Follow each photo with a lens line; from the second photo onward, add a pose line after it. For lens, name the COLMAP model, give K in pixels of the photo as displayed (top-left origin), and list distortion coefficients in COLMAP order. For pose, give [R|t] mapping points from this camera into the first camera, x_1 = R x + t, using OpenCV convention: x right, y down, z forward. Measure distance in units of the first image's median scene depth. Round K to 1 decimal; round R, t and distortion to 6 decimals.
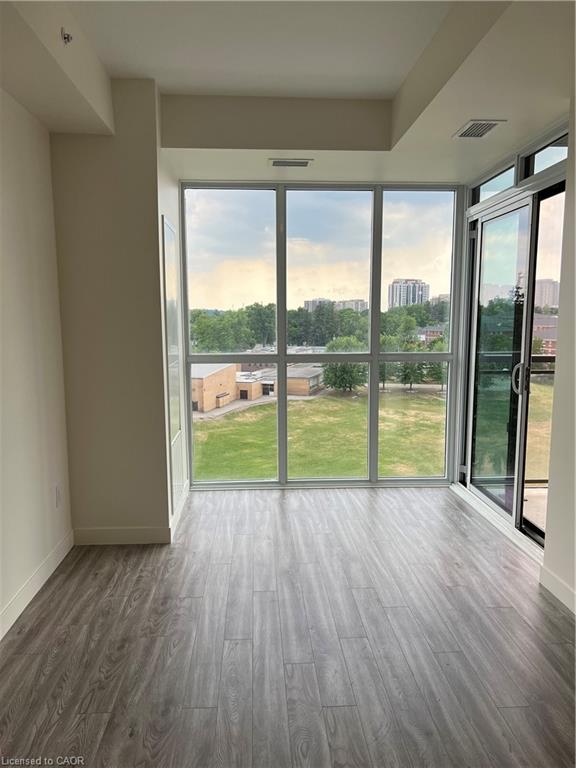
lens RADIAL K [[570.7, 0, 288.0], [0, 570.7, 384.0], [0, 0, 1]] dist [0.057595, -0.056435]
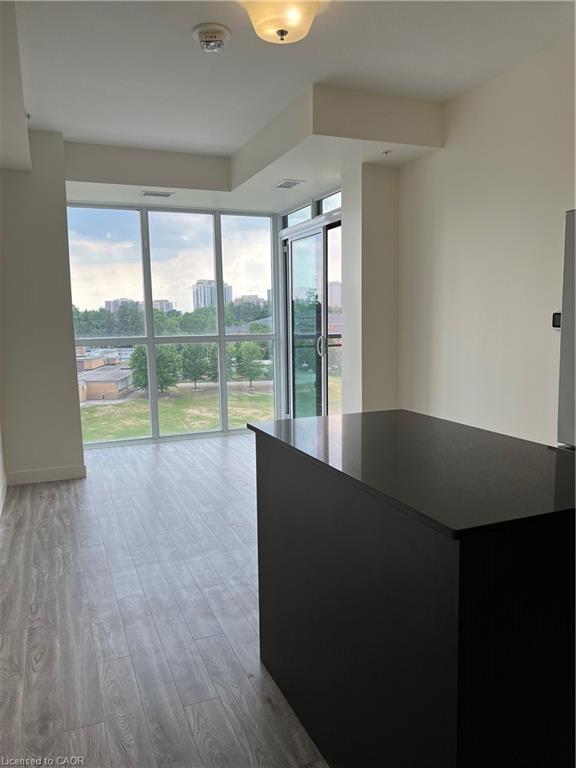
lens RADIAL K [[570.7, 0, 288.0], [0, 570.7, 384.0], [0, 0, 1]] dist [0.057595, -0.056435]
pose [[0.945091, -0.052522, 0.322560, -0.142705], [0.052574, 0.998580, 0.008557, 0.058282], [-0.322552, 0.008872, 0.946510, -0.328890]]
